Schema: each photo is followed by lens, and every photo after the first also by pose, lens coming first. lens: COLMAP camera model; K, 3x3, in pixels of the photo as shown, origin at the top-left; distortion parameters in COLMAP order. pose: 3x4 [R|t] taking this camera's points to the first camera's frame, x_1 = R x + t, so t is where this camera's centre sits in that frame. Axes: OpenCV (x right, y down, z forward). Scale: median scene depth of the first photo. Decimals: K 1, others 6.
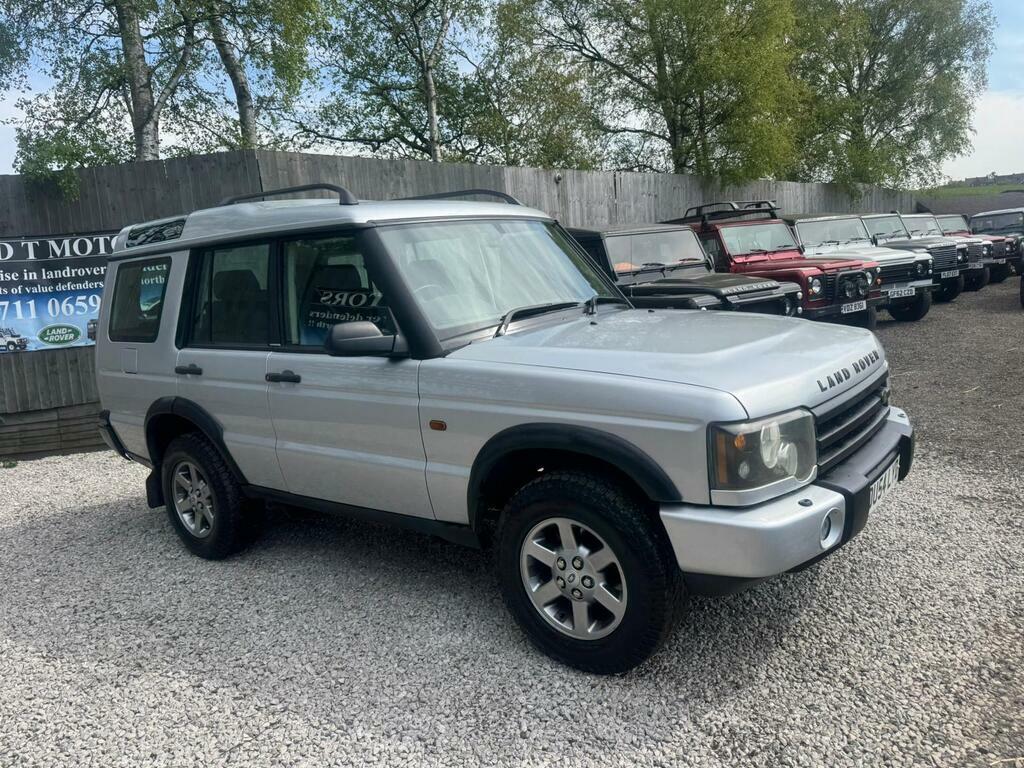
lens RADIAL K [[776.9, 0, 514.6], [0, 776.9, 380.8], [0, 0, 1]] dist [0.031061, -0.041956]
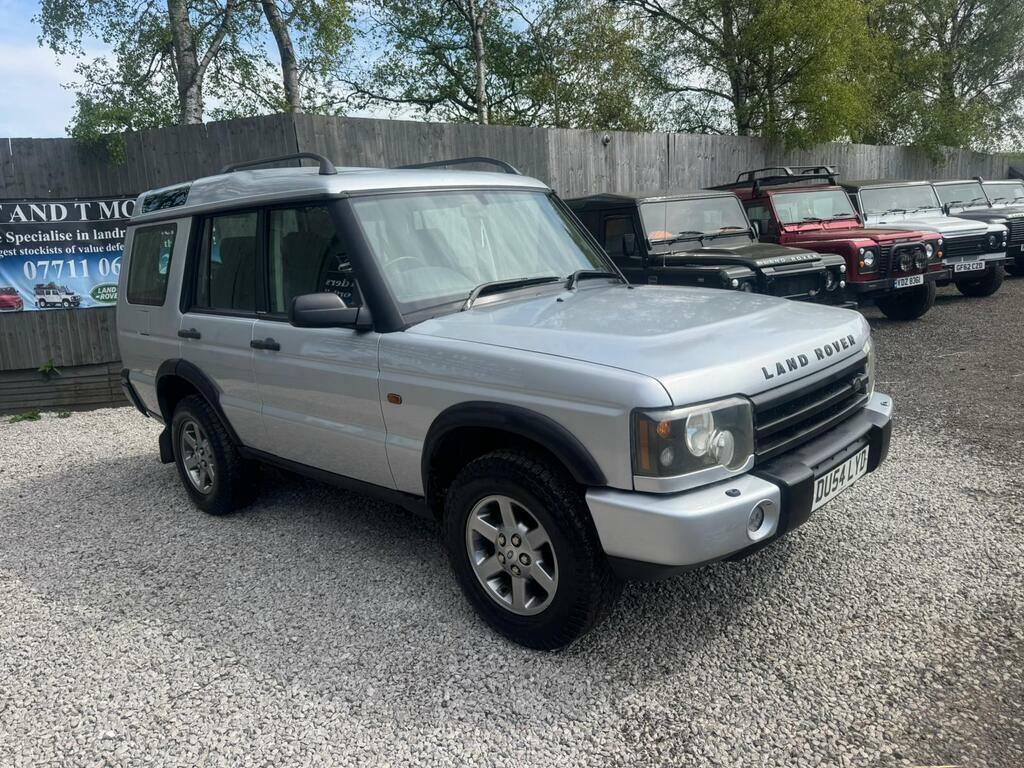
lens RADIAL K [[776.9, 0, 505.3], [0, 776.9, 389.5], [0, 0, 1]] dist [0.031061, -0.041956]
pose [[0.994464, 0.034028, -0.099415, 0.097701], [-0.028183, 0.997824, 0.059615, -0.012708], [0.101227, -0.056483, 0.993259, 0.005205]]
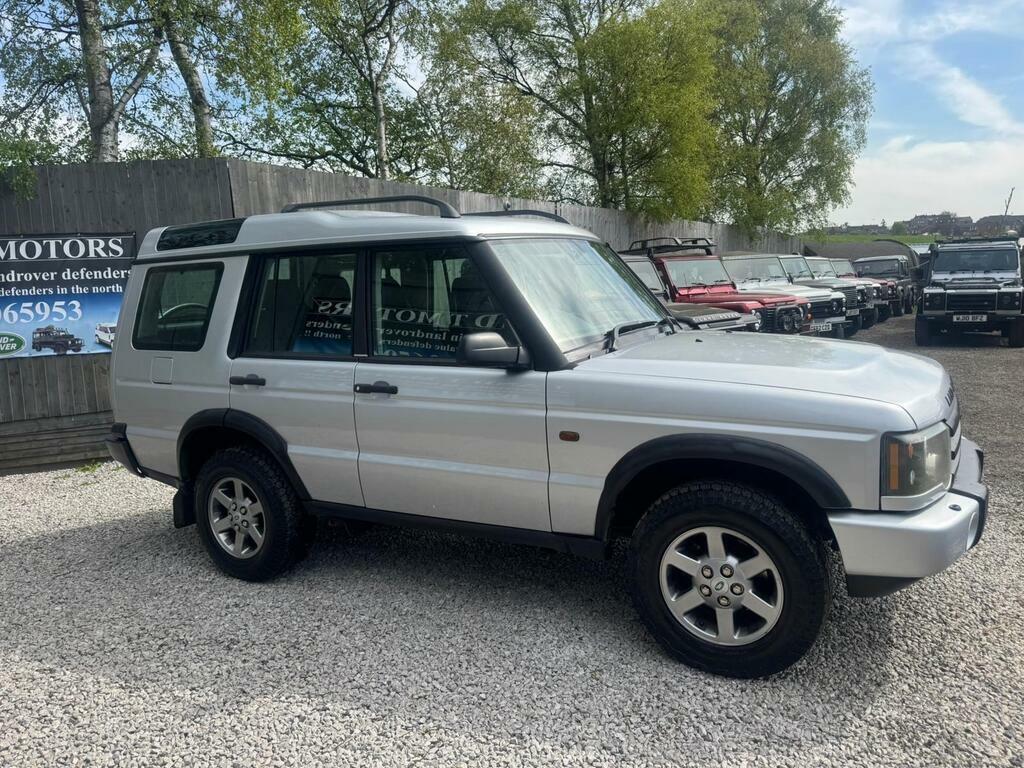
lens RADIAL K [[776.9, 0, 514.0], [0, 776.9, 376.1], [0, 0, 1]] dist [0.031061, -0.041956]
pose [[0.987916, 0.021279, 0.153526, -0.220623], [-0.014982, 0.999003, -0.042054, 0.014518], [-0.154267, 0.039246, 0.987249, 0.005844]]
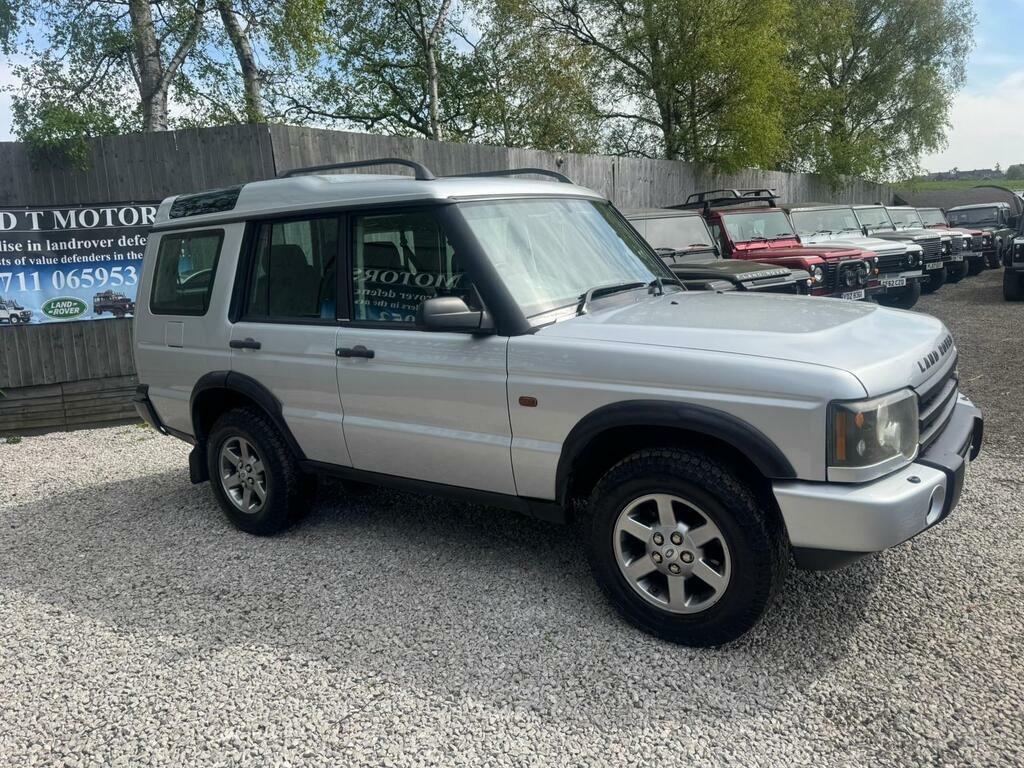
lens RADIAL K [[776.9, 0, 513.2], [0, 776.9, 377.1], [0, 0, 1]] dist [0.031061, -0.041956]
pose [[0.998966, 0.014717, 0.043006, -0.109057], [-0.015374, 0.999770, 0.014985, 0.007150], [-0.042775, -0.015631, 0.998962, -0.002524]]
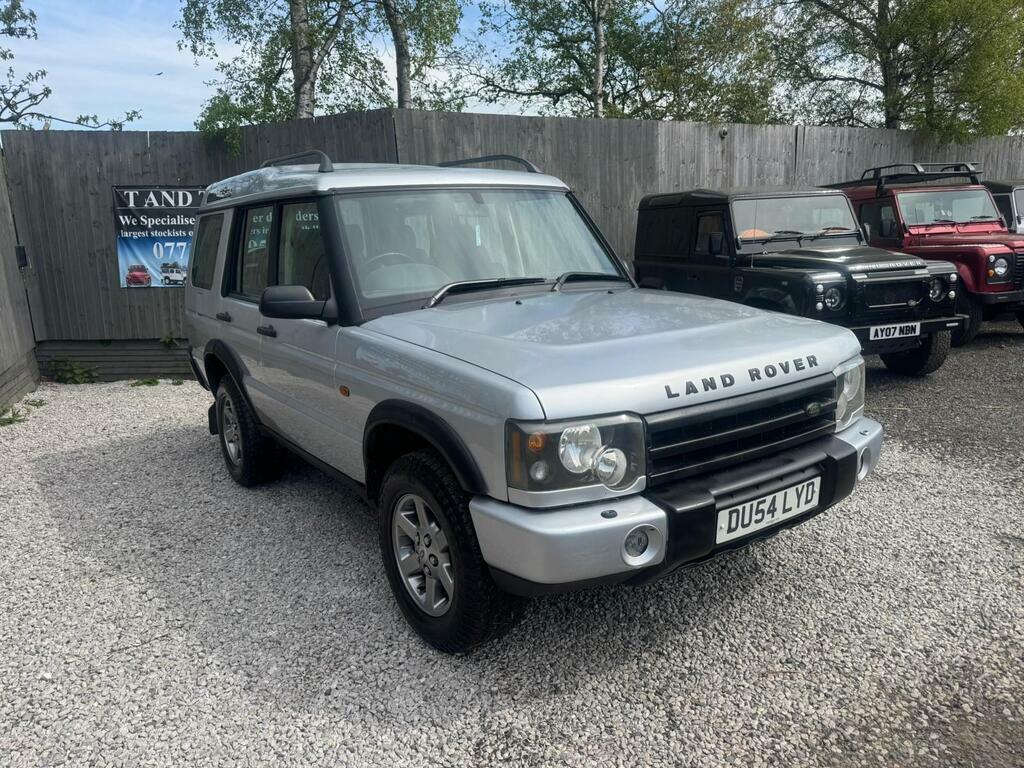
lens RADIAL K [[776.9, 0, 504.4], [0, 776.9, 377.5], [0, 0, 1]] dist [0.031061, -0.041956]
pose [[0.951701, 0.096929, -0.291326, 0.274572], [-0.080432, 0.994430, 0.068109, -0.032651], [0.296305, -0.041388, 0.954196, 0.043680]]
